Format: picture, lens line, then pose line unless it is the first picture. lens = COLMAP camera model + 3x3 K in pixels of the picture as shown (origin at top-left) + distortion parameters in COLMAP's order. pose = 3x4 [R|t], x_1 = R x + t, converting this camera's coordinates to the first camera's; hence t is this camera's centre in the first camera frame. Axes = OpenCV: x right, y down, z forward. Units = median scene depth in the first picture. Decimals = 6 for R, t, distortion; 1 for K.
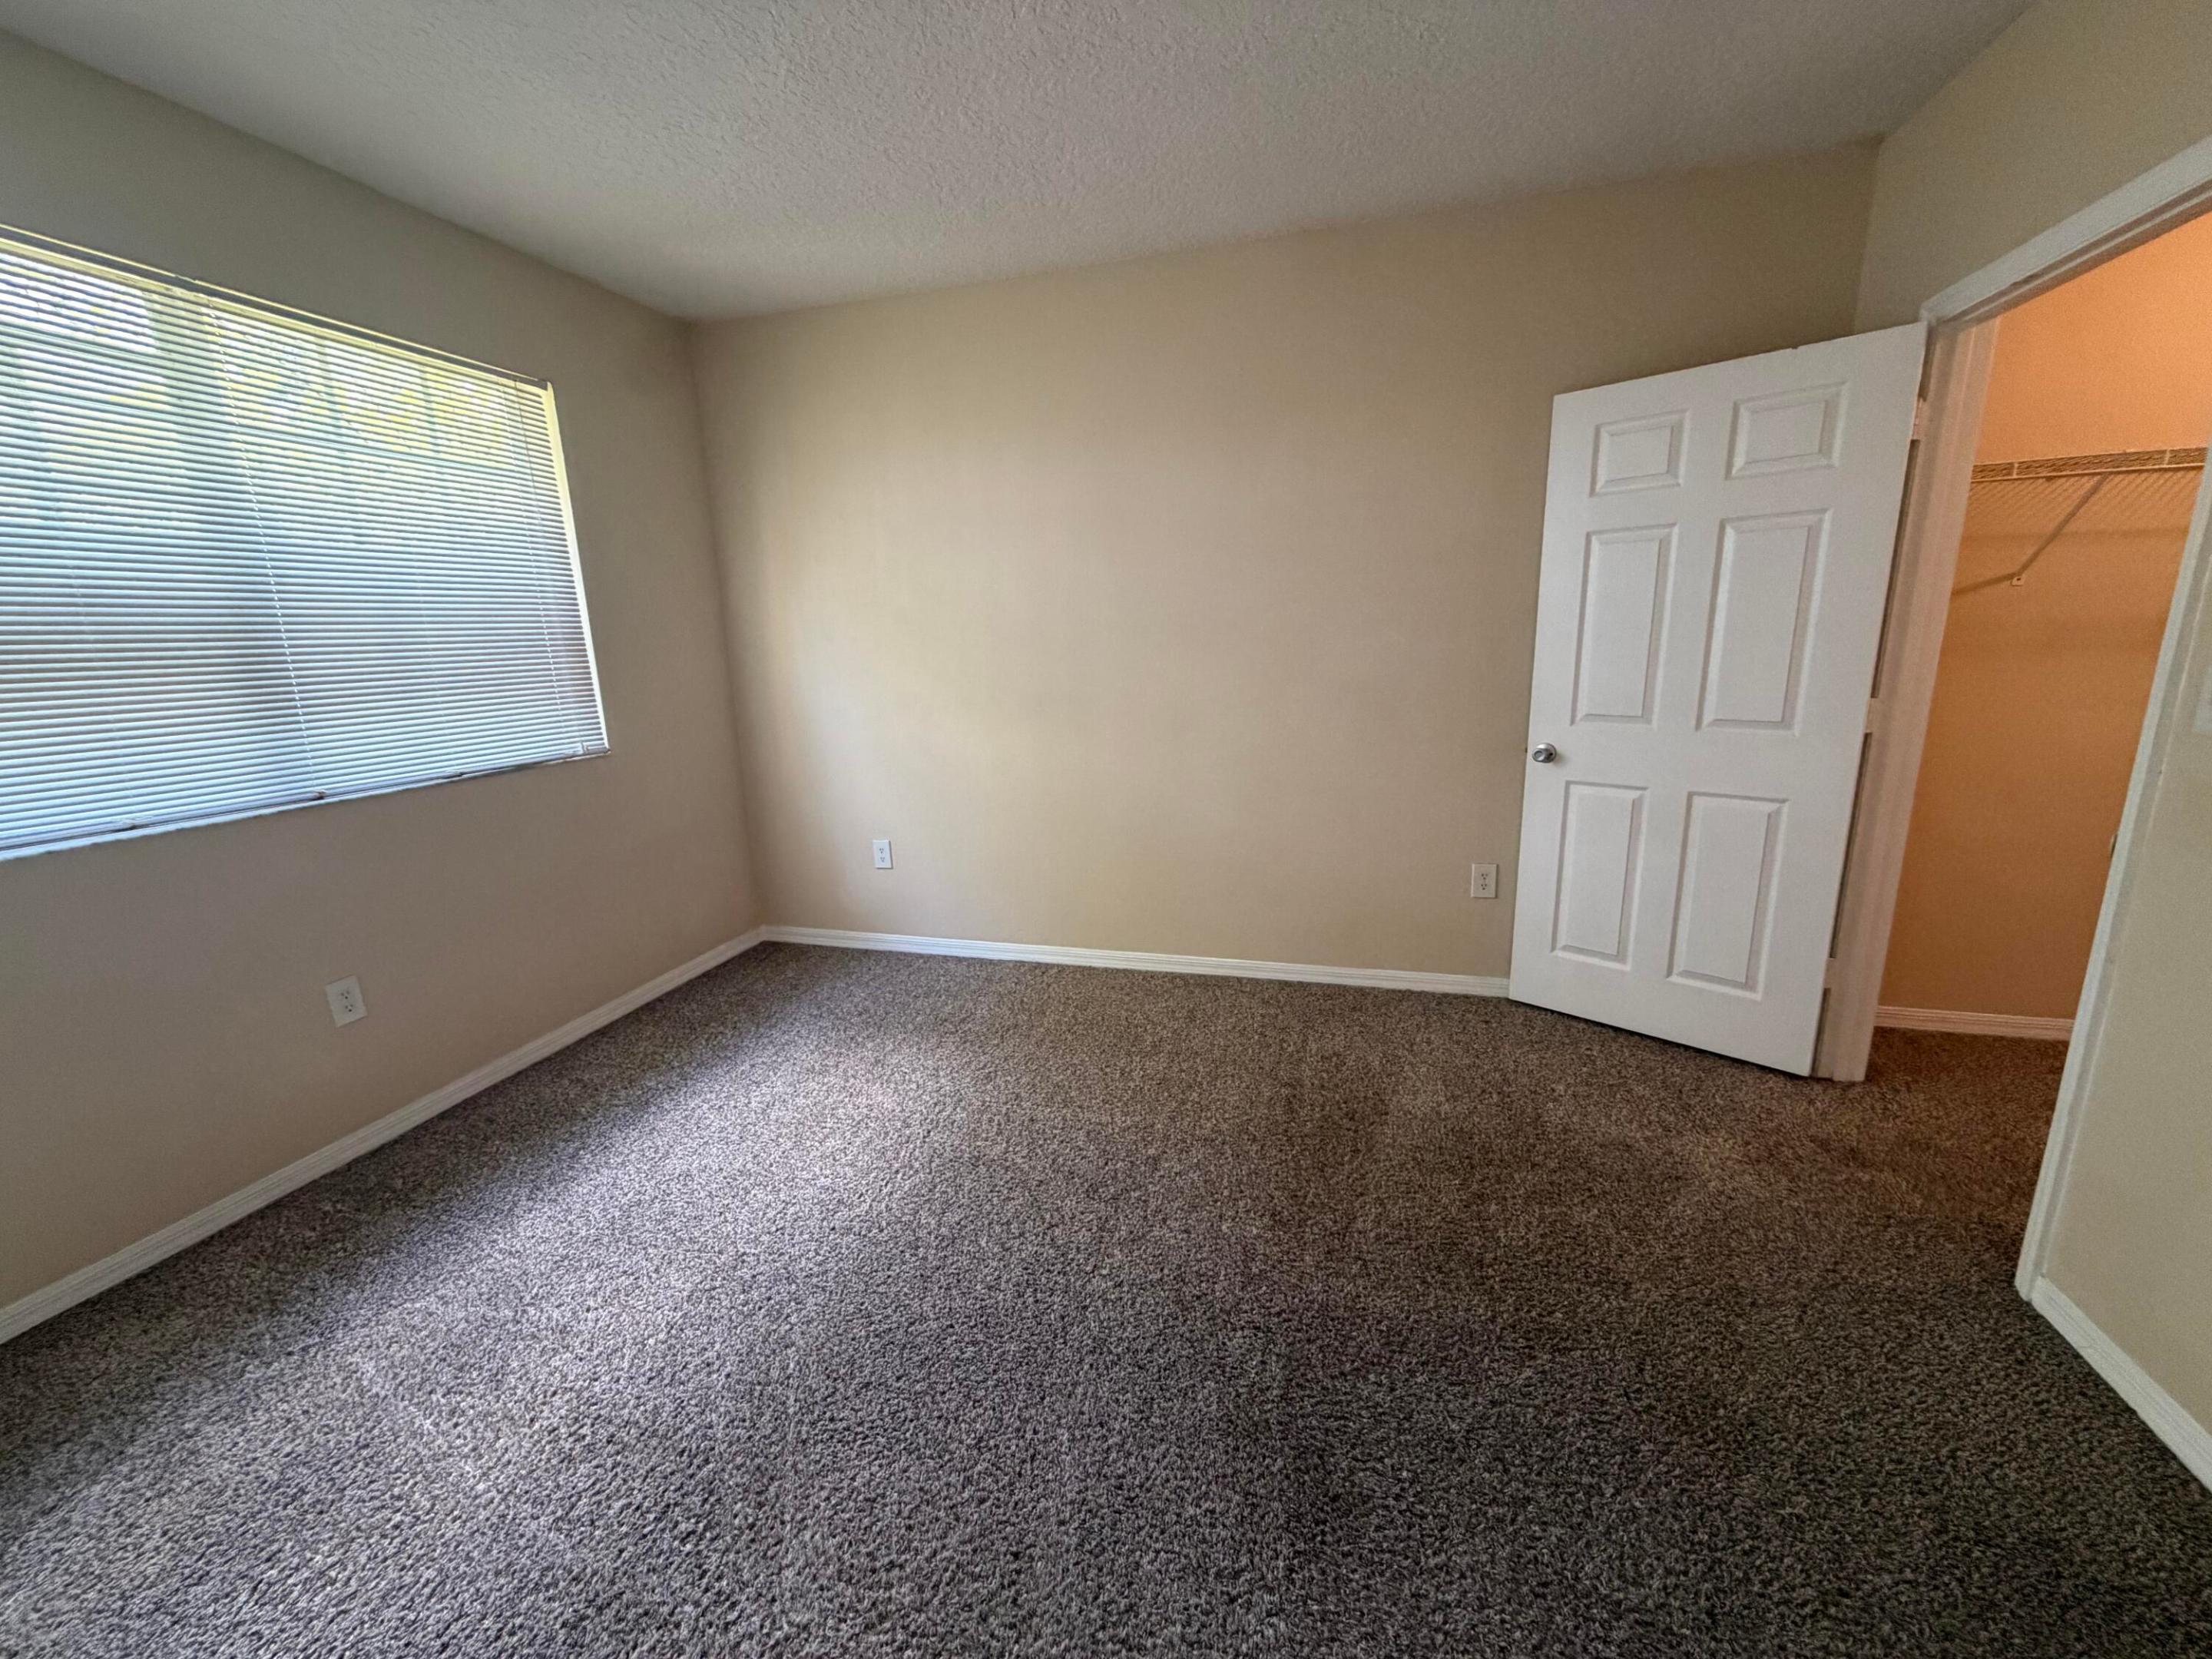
lens RADIAL K [[880.3, 0, 1096.9], [0, 880.3, 847.6], [0, 0, 1]] dist [-0.002265, 0.001180]
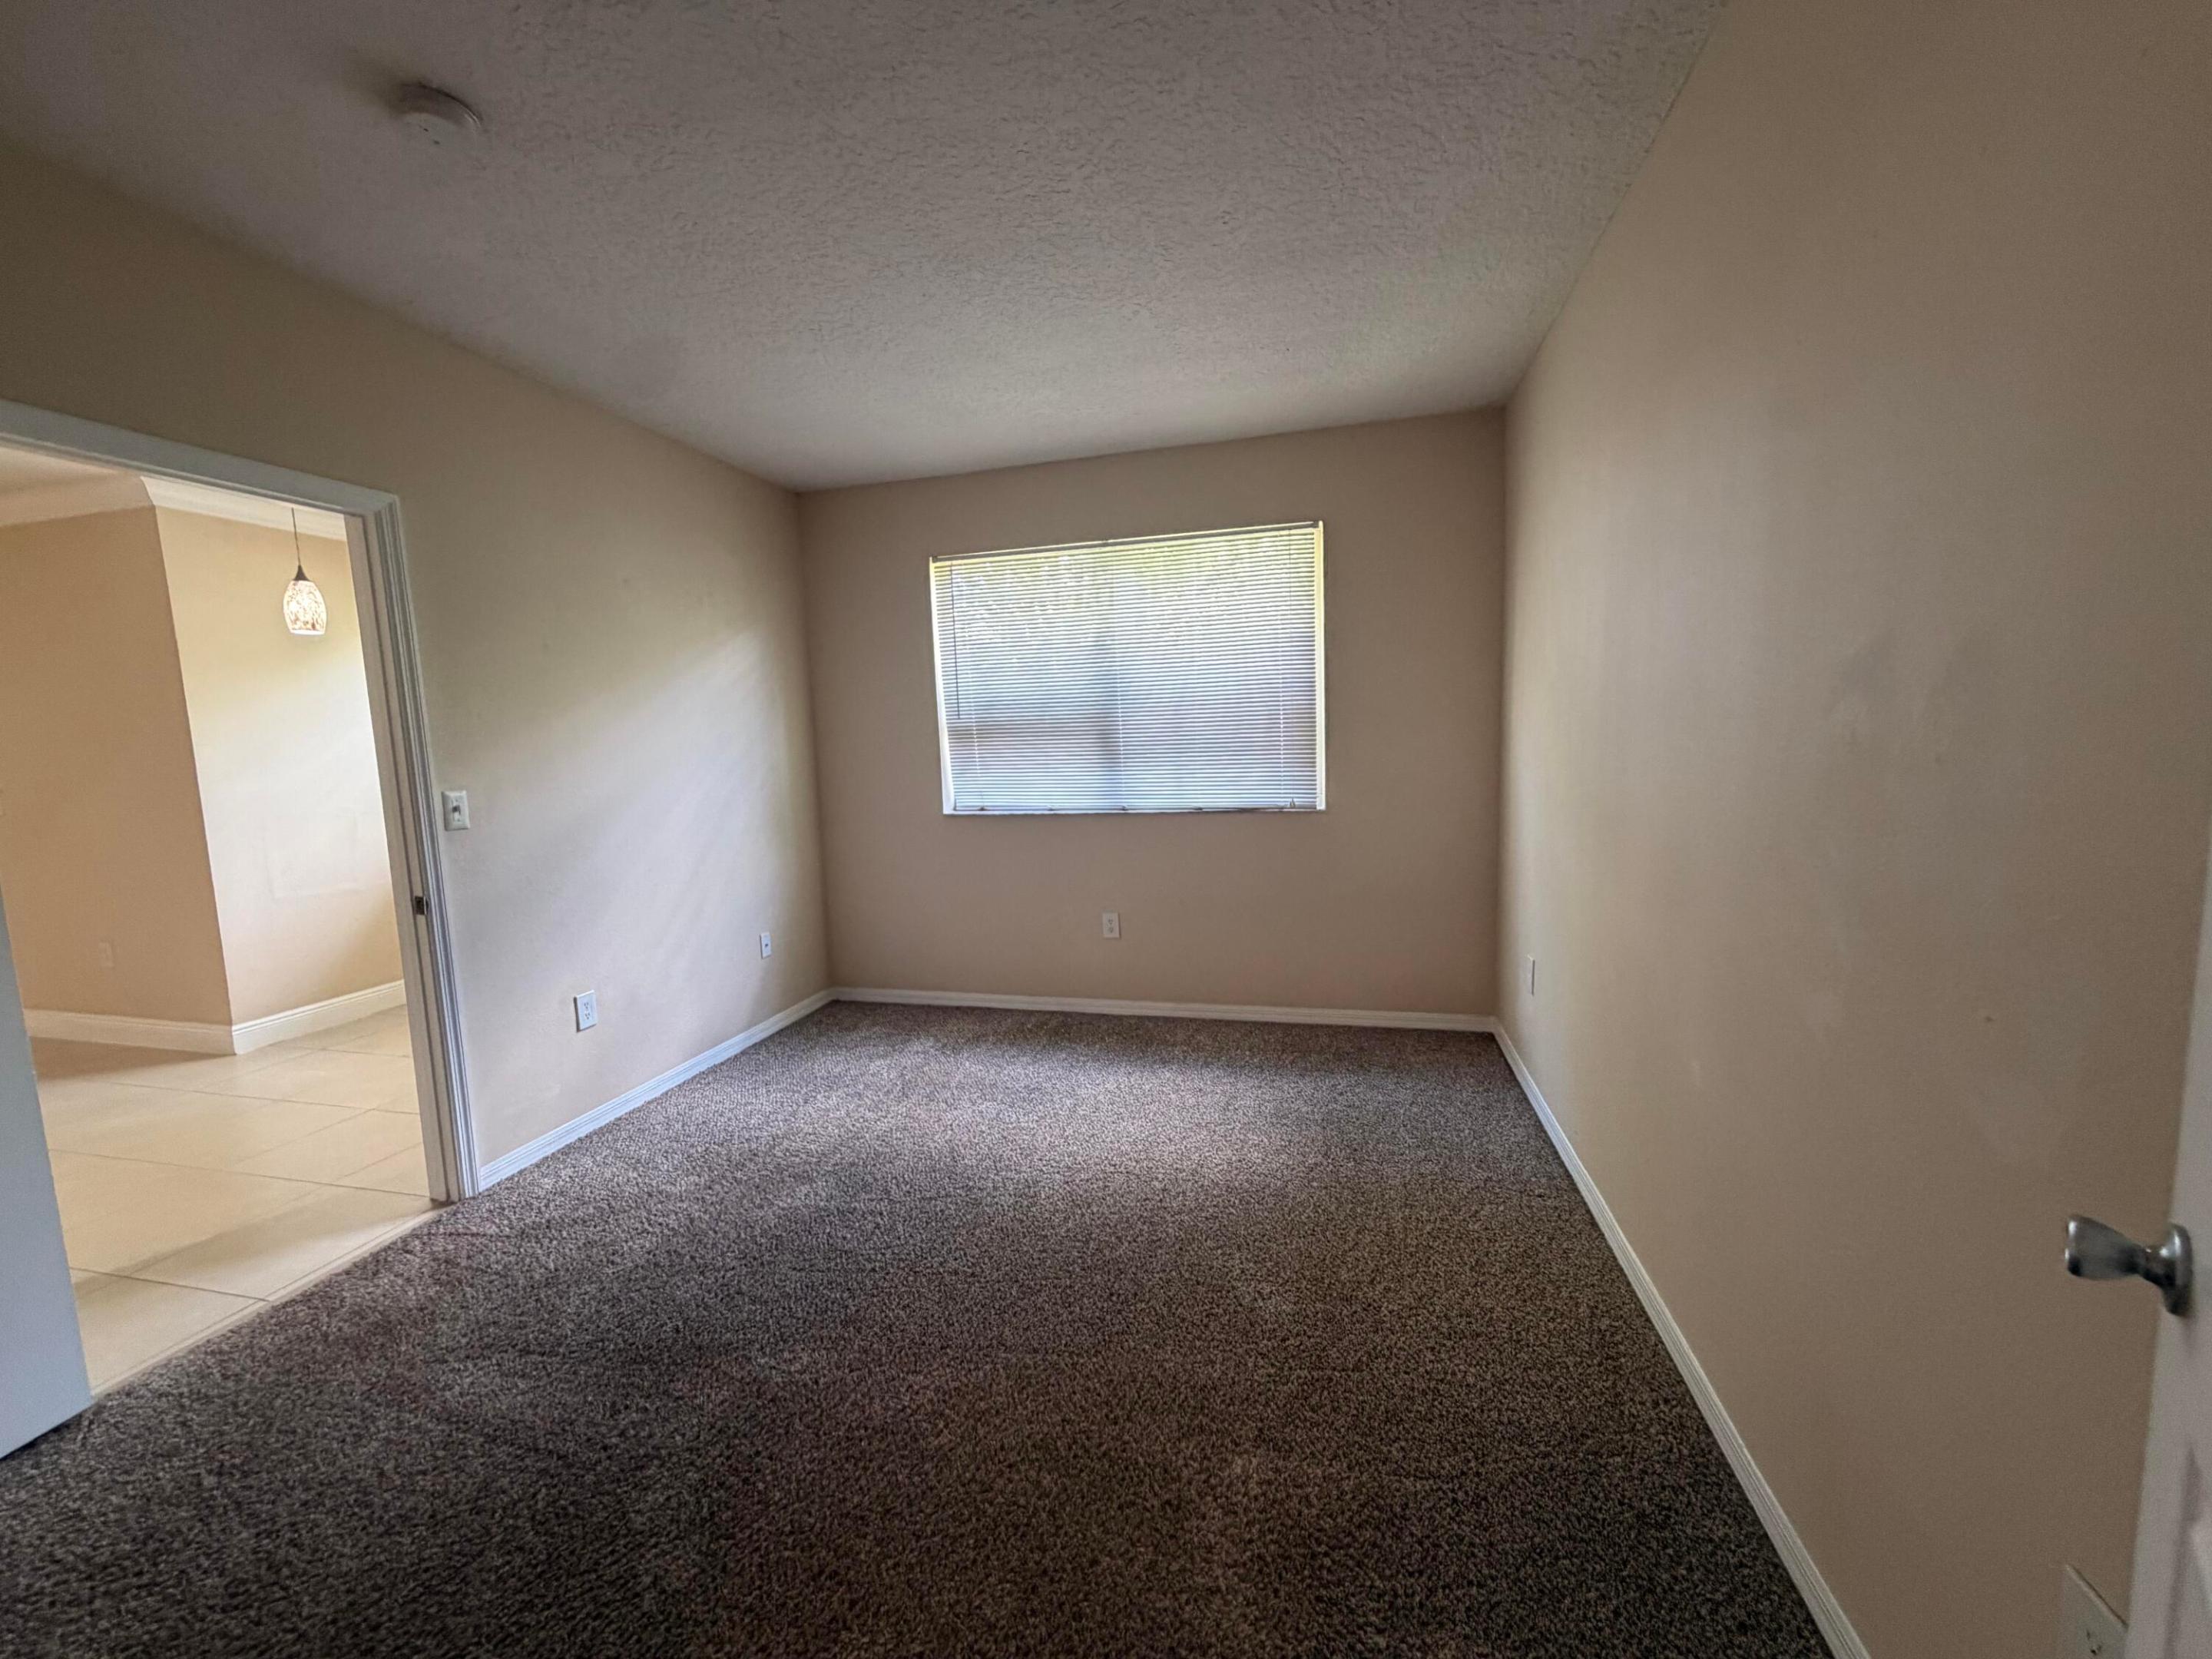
lens RADIAL K [[880.3, 0, 1091.0], [0, 880.3, 840.9], [0, 0, 1]] dist [-0.002265, 0.001180]
pose [[0.036921, 0.159288, -0.986542, 0.715472], [-0.203432, 0.967741, 0.148639, -0.203522], [0.978393, 0.195207, 0.068134, 0.687926]]
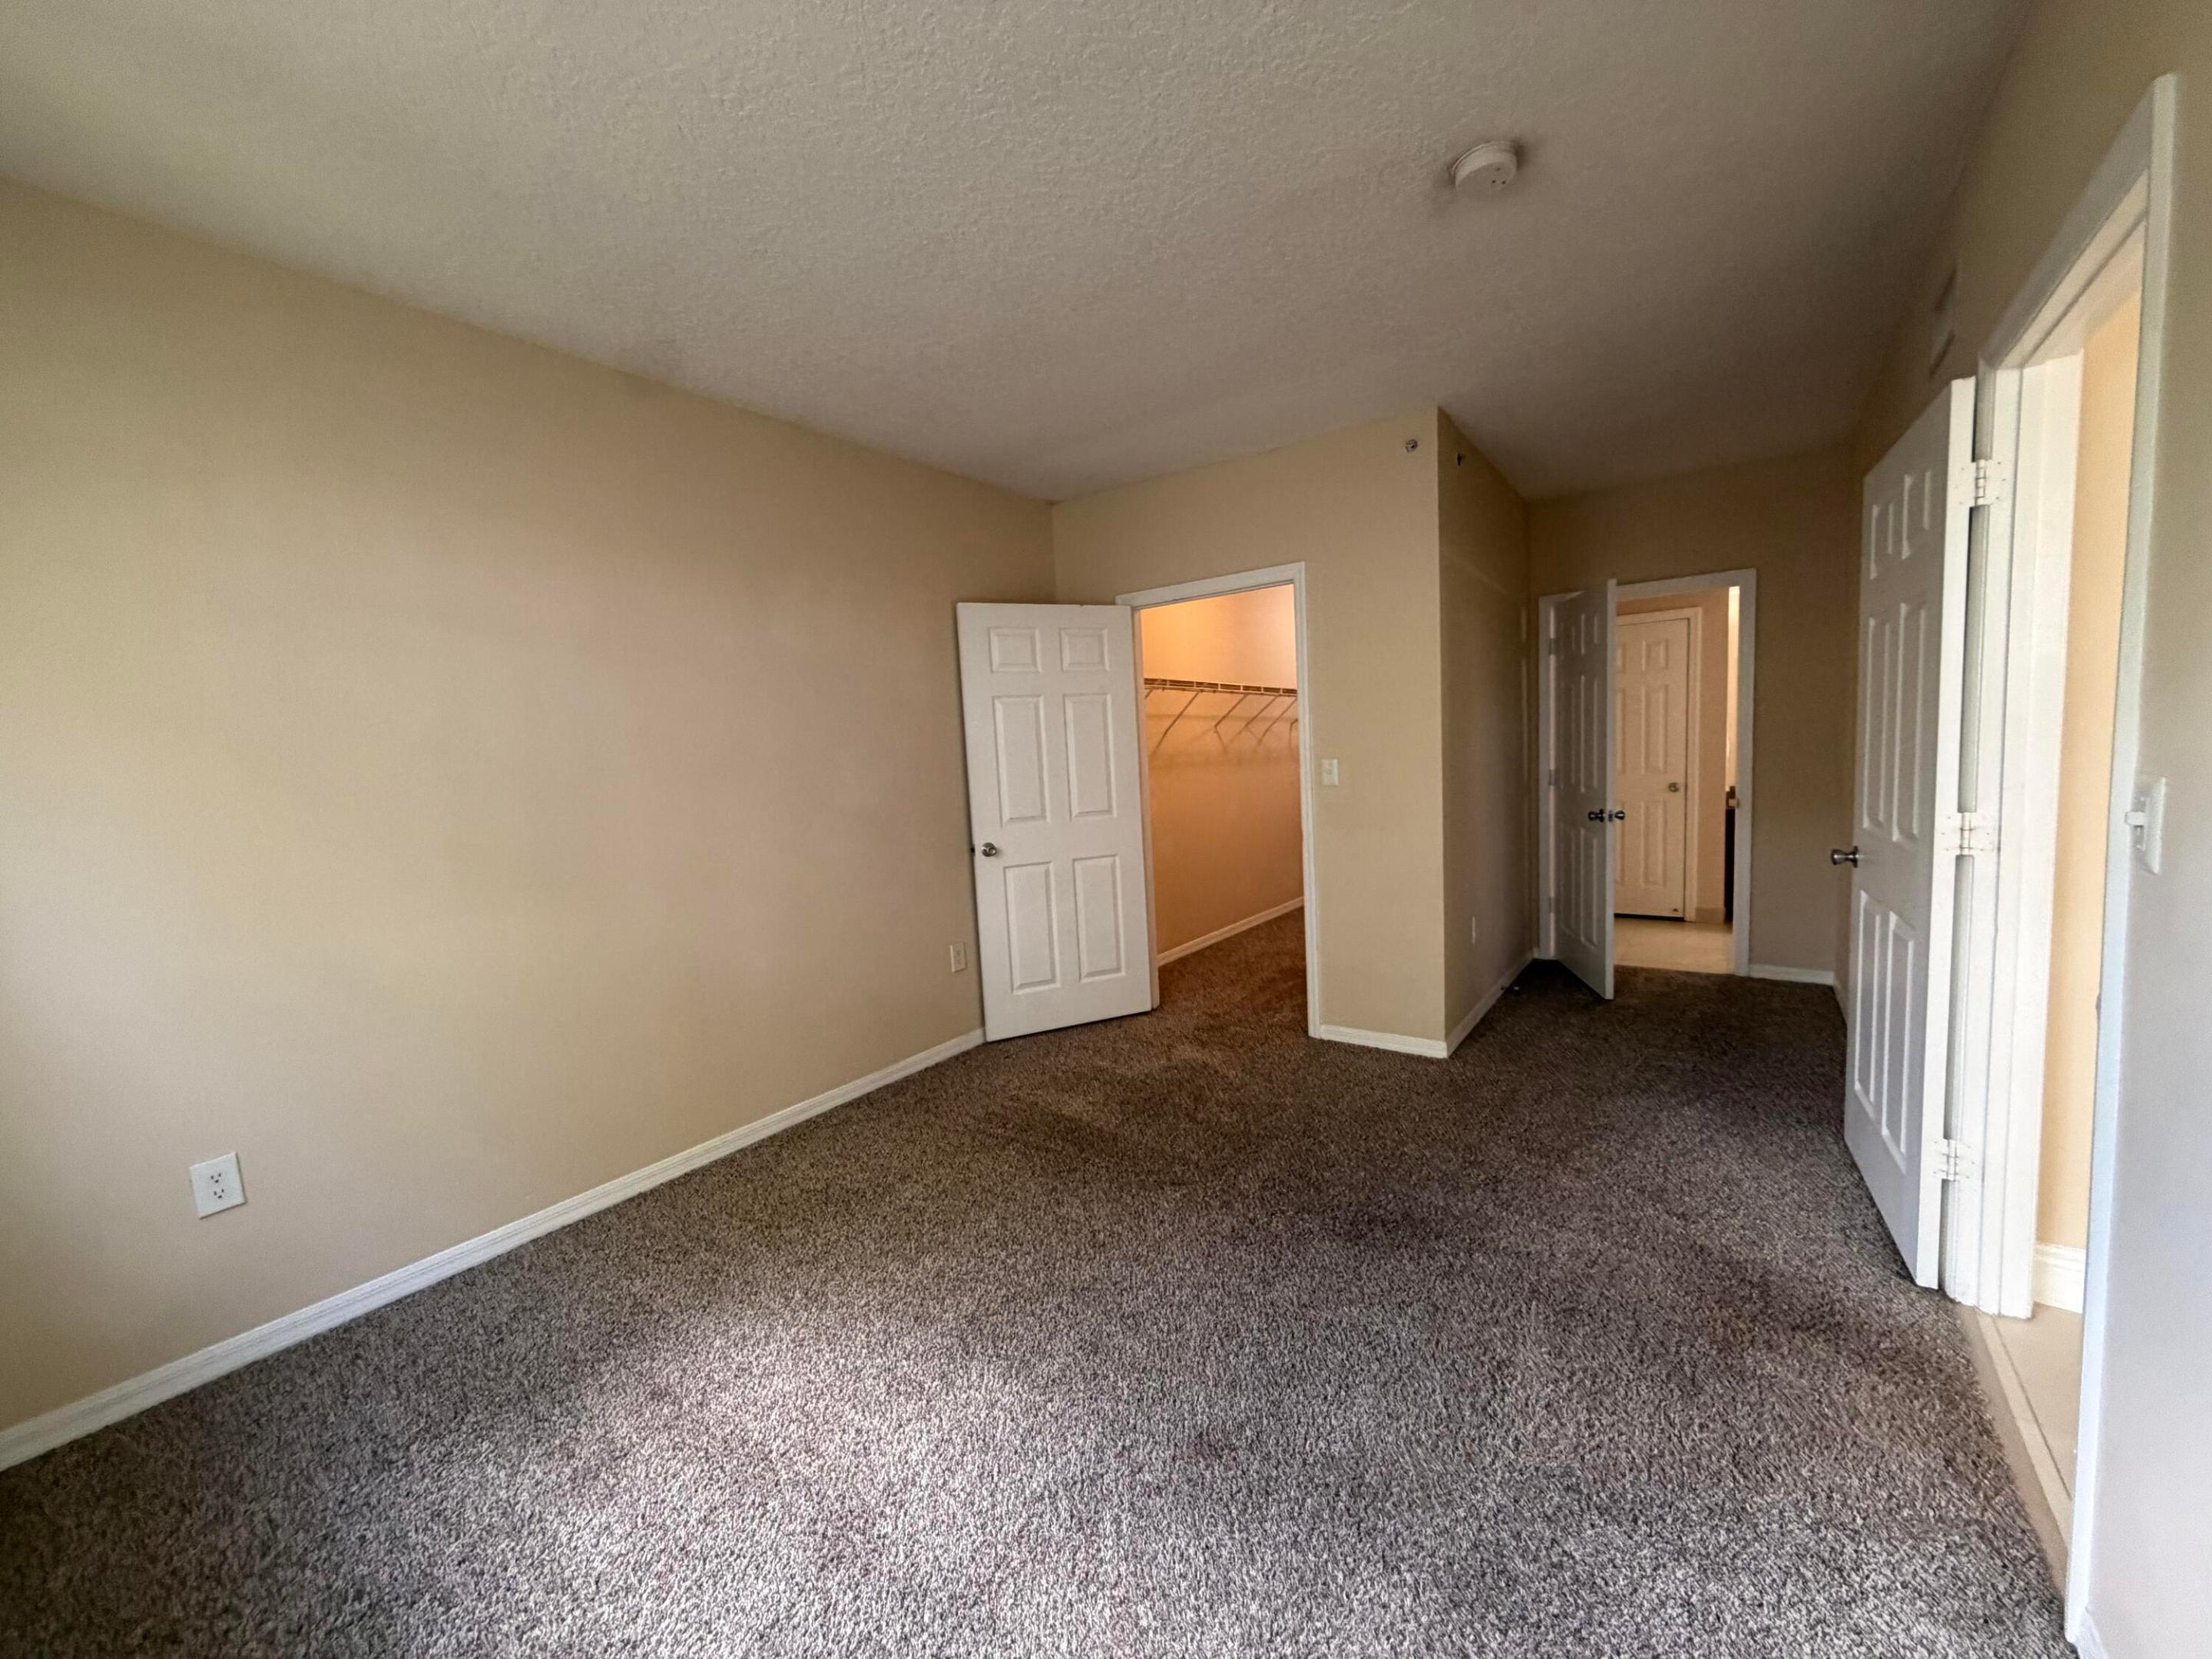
lens RADIAL K [[880.3, 0, 1109.8], [0, 880.3, 828.3], [0, 0, 1]] dist [-0.002265, 0.001180]
pose [[0.319371, -0.064895, 0.945405, -0.740675], [0.265168, 0.963918, -0.023412, -0.057723], [-0.909774, 0.258168, 0.325055, 0.375270]]
